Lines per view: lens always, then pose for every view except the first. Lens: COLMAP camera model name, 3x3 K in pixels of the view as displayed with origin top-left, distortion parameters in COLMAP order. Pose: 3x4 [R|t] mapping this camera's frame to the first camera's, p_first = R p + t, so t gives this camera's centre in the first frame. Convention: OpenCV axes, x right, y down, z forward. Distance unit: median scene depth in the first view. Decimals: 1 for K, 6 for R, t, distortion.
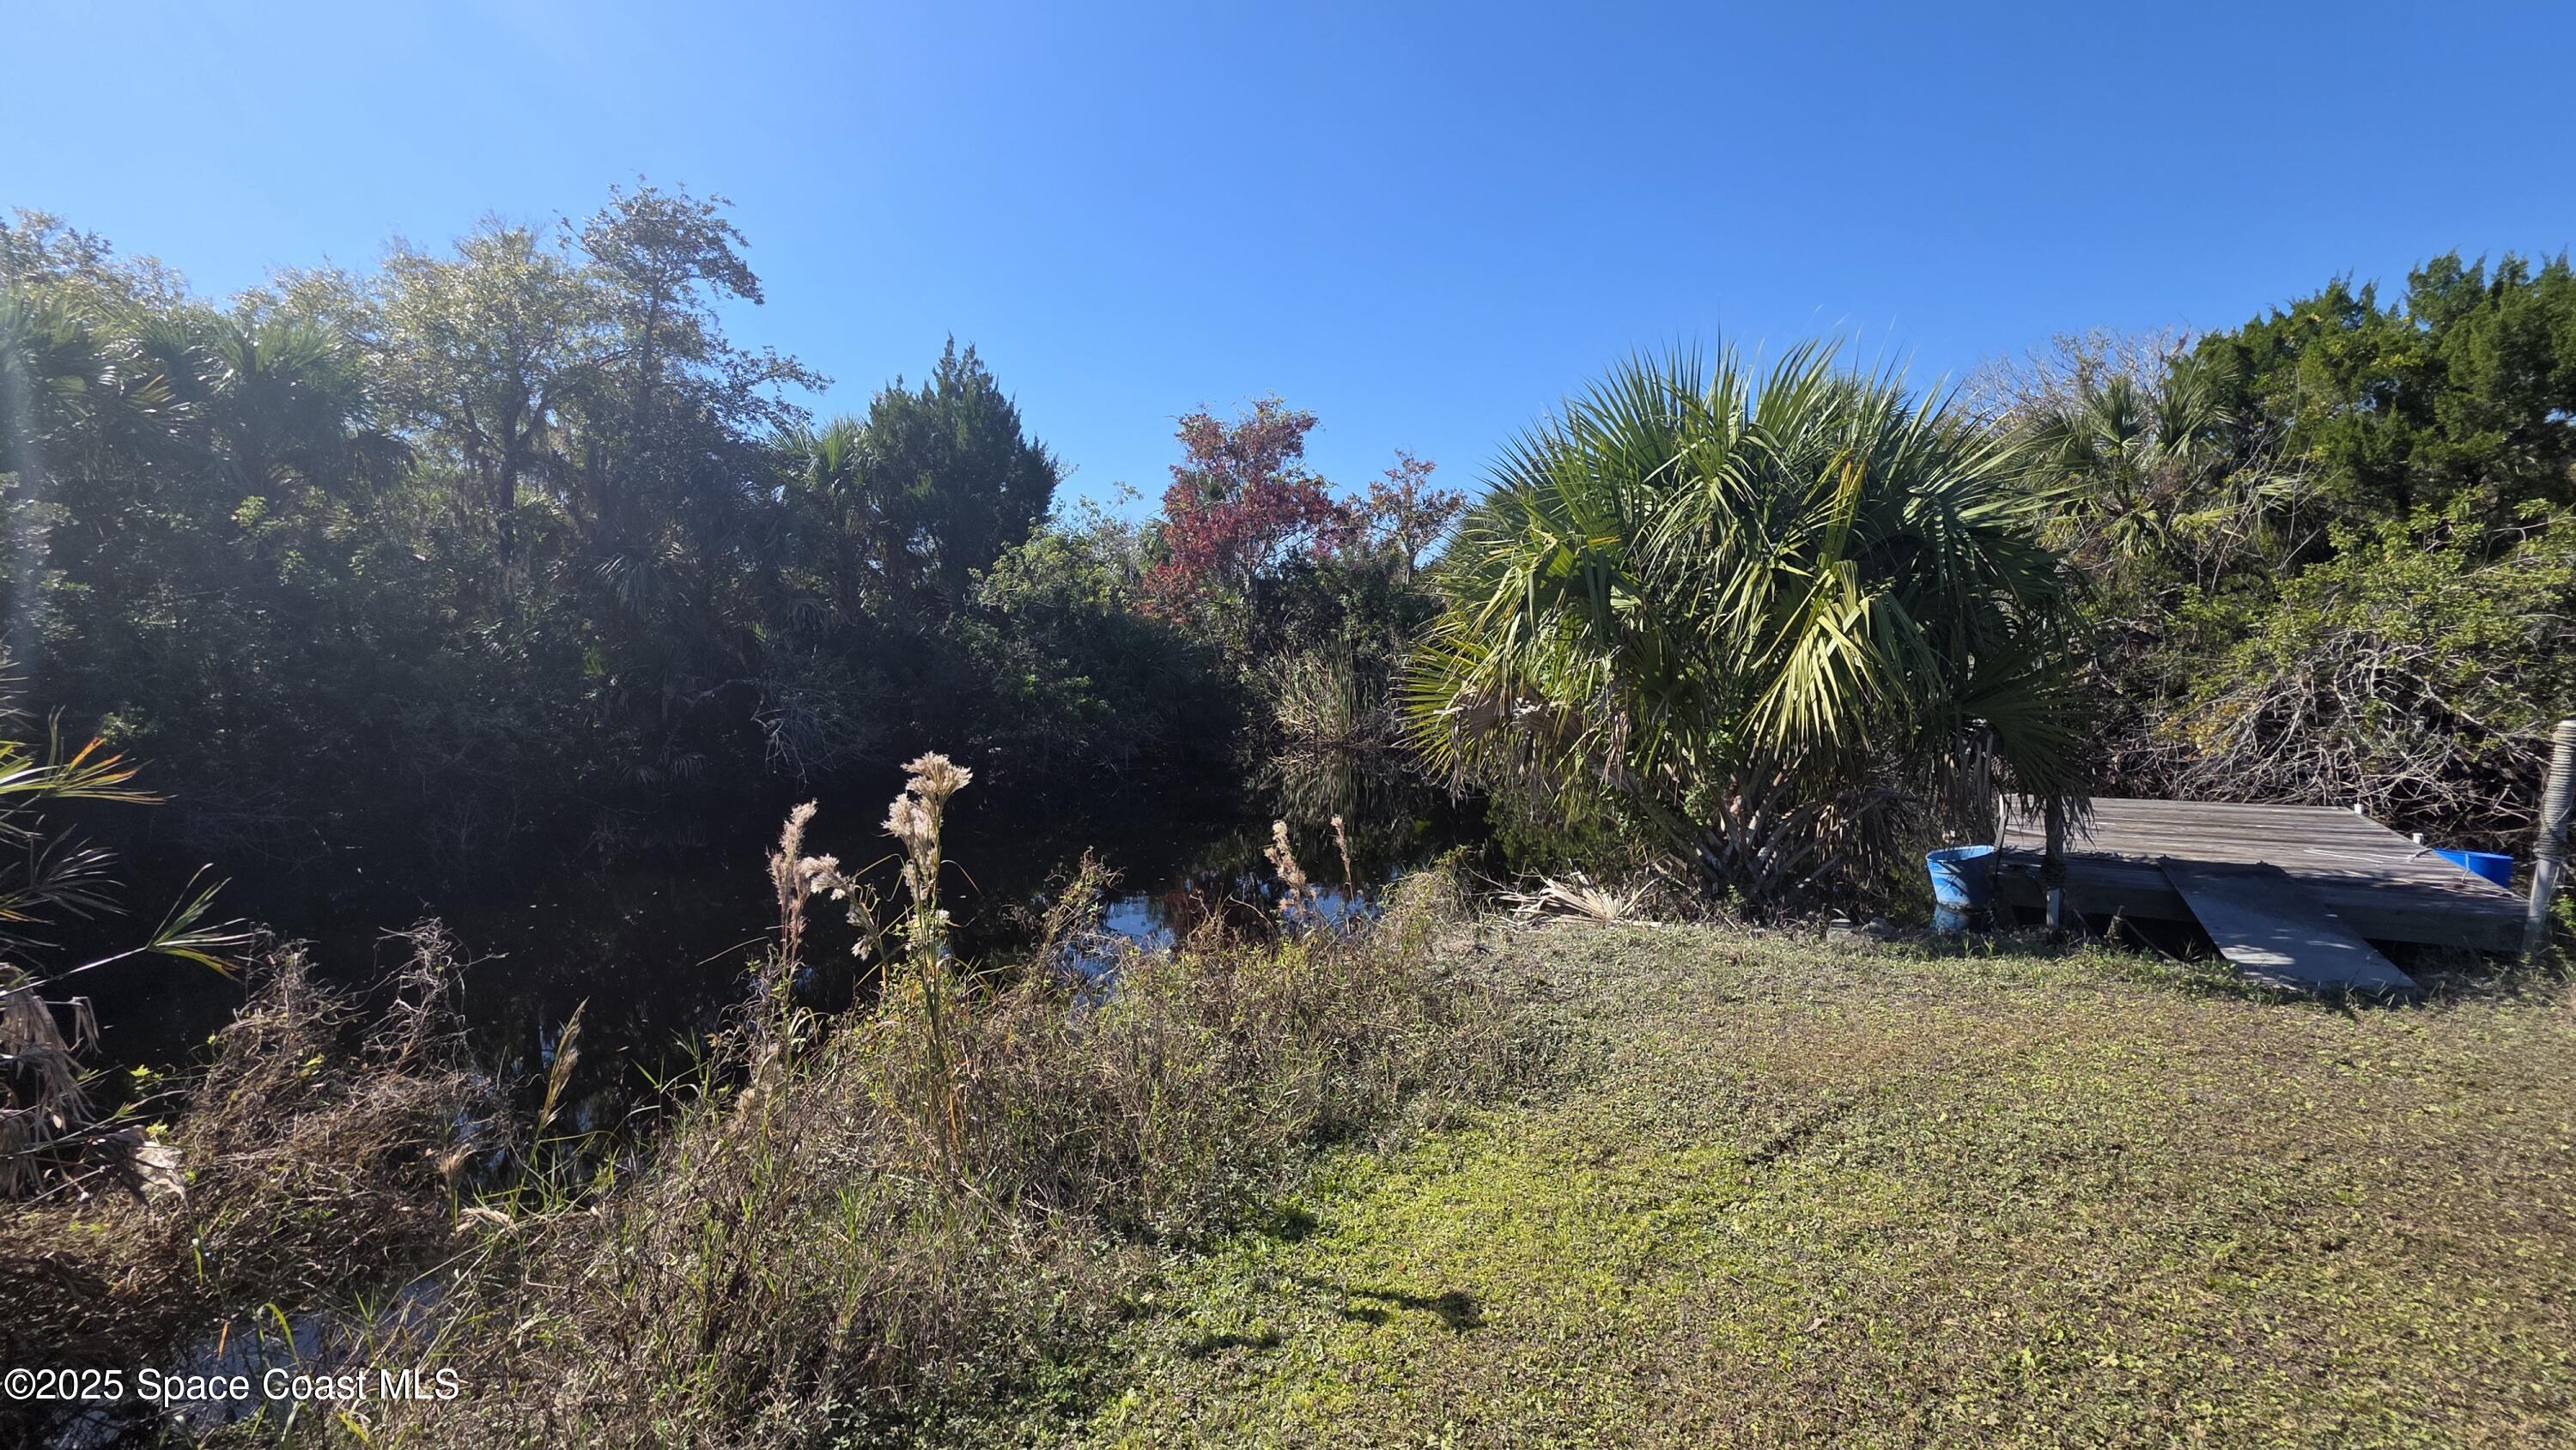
lens RADIAL K [[1040.3, 0, 1274.1], [0, 1040.3, 714.9], [0, 0, 1]] dist [0.002044, 0.000638]
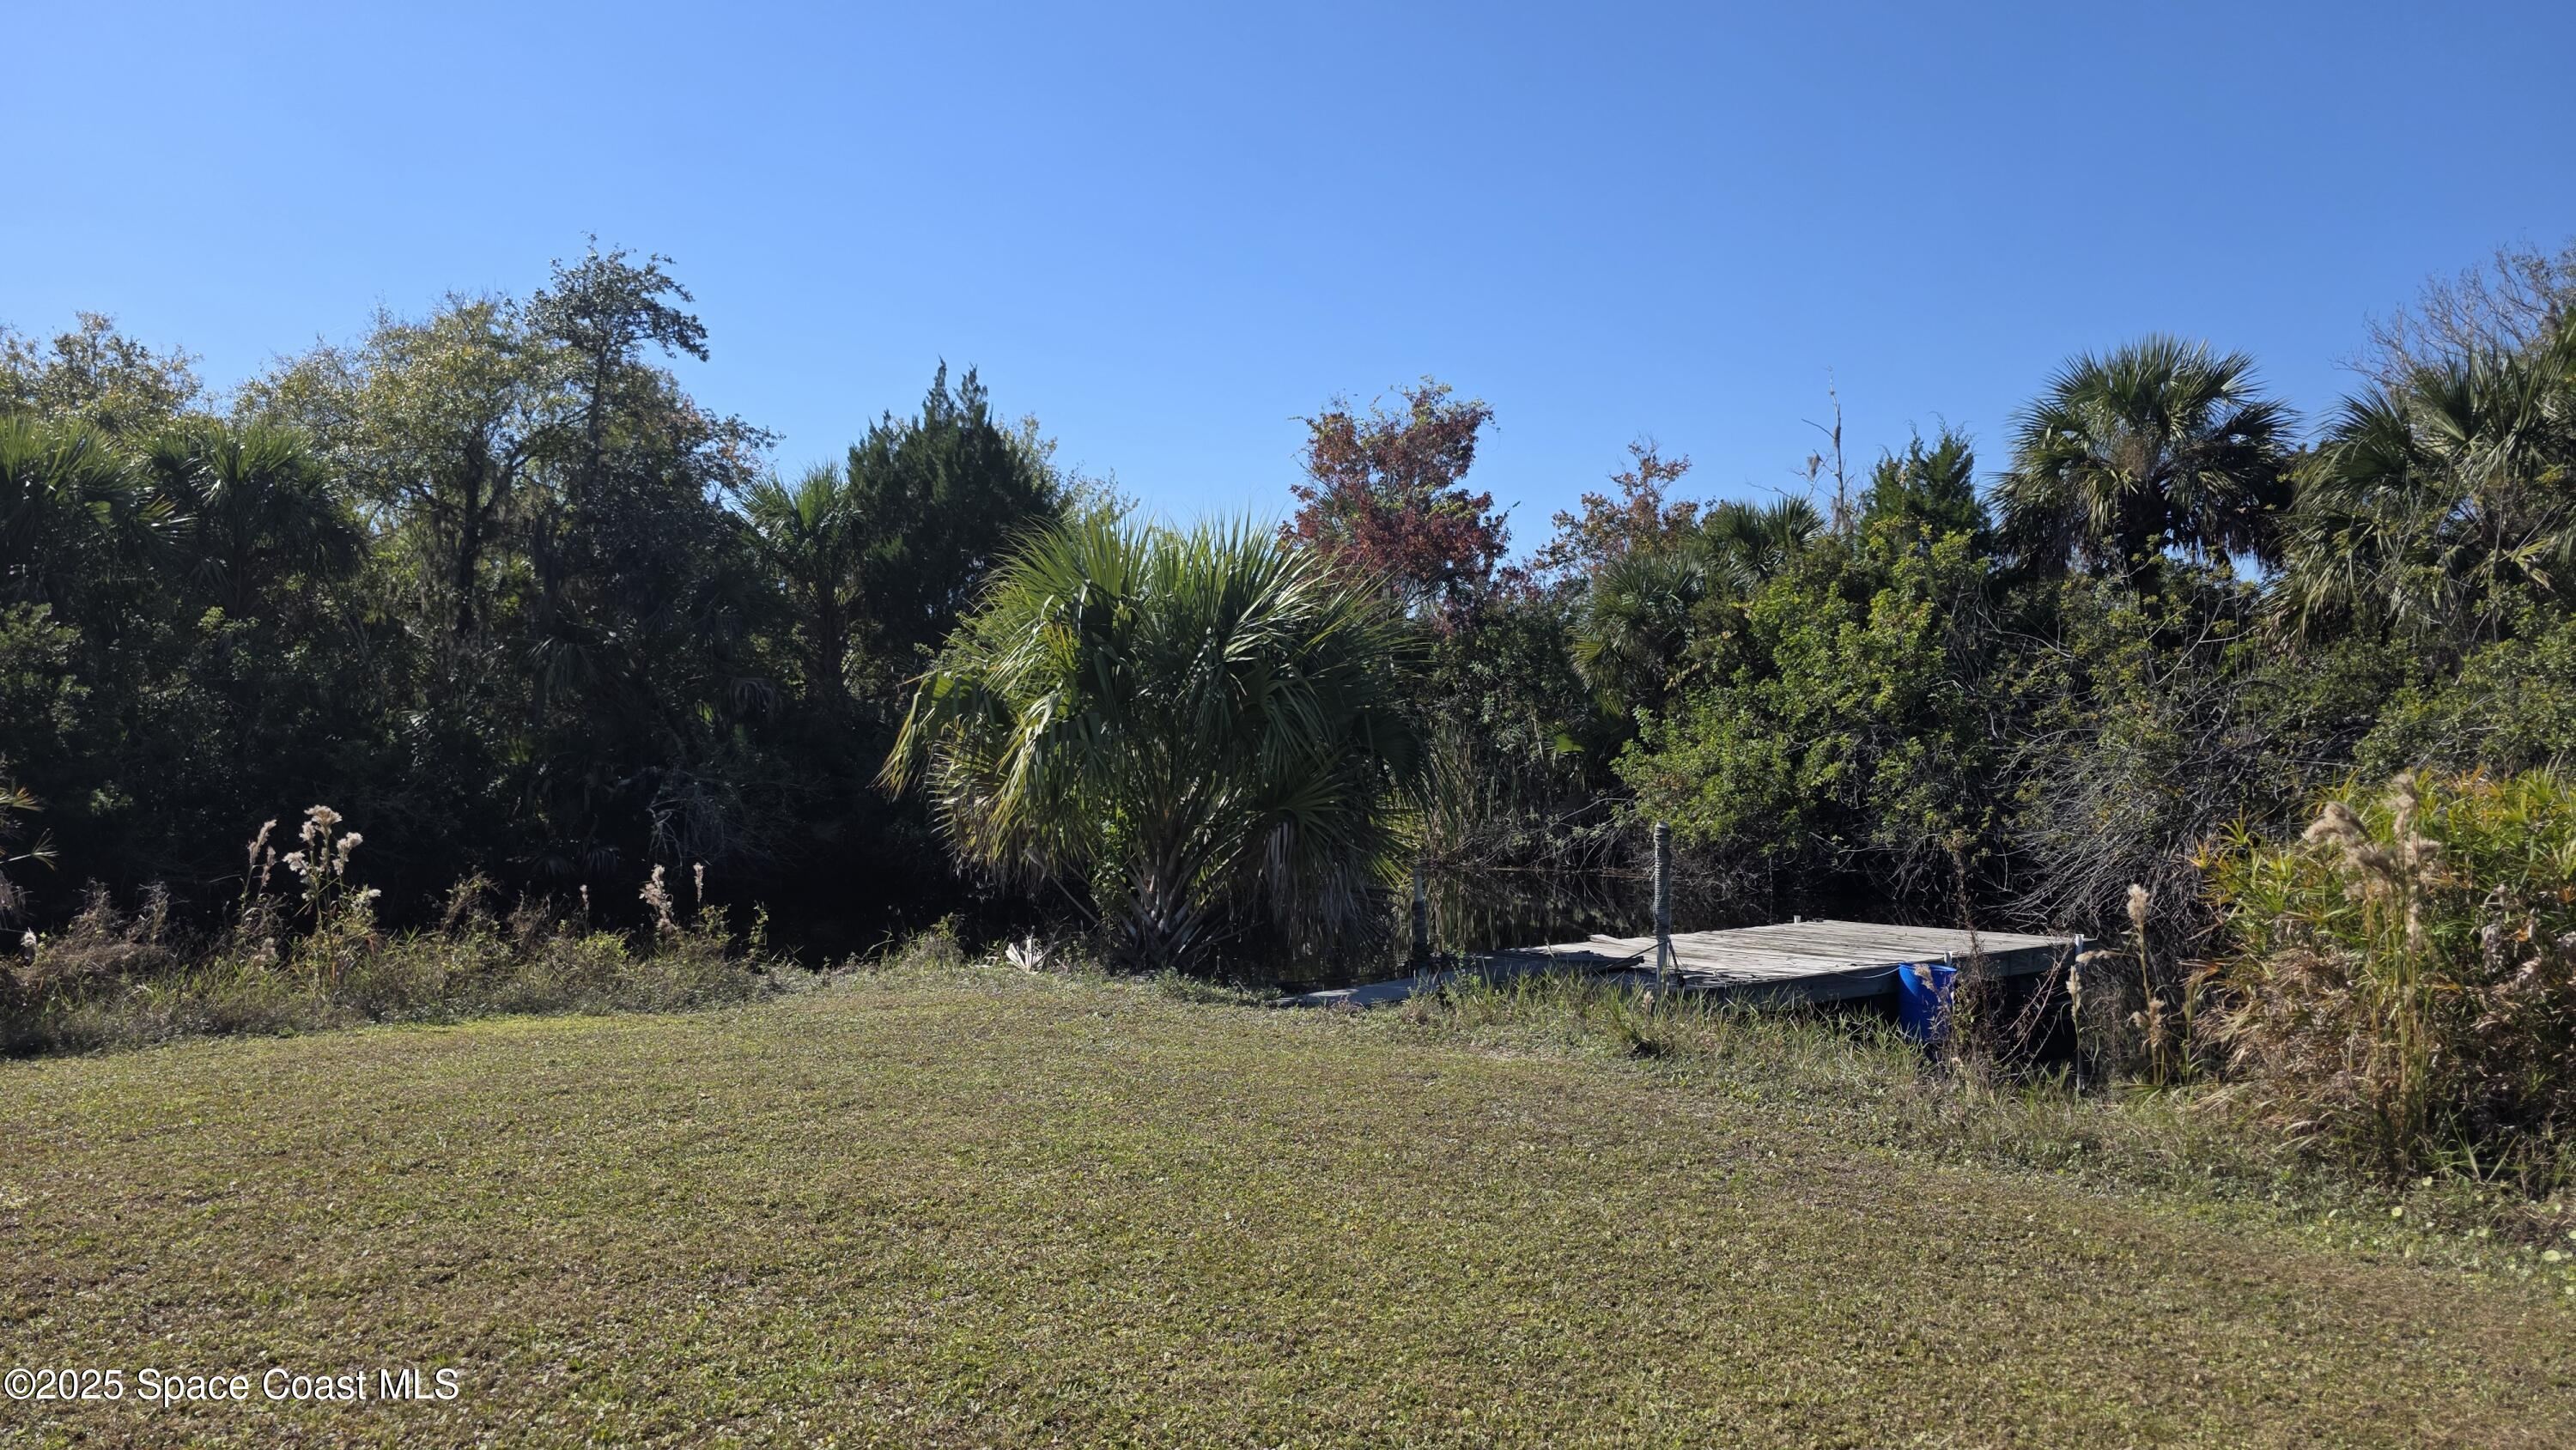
lens RADIAL K [[1785.1, 0, 1288.0], [0, 1785.1, 725.0], [0, 0, 1]] dist [0.069881, -0.070392]
pose [[0.958112, 0.005791, -0.286336, 0.427280], [-0.023420, 0.998031, -0.058182, 0.007150], [0.285435, 0.062451, 0.956361, -0.330613]]
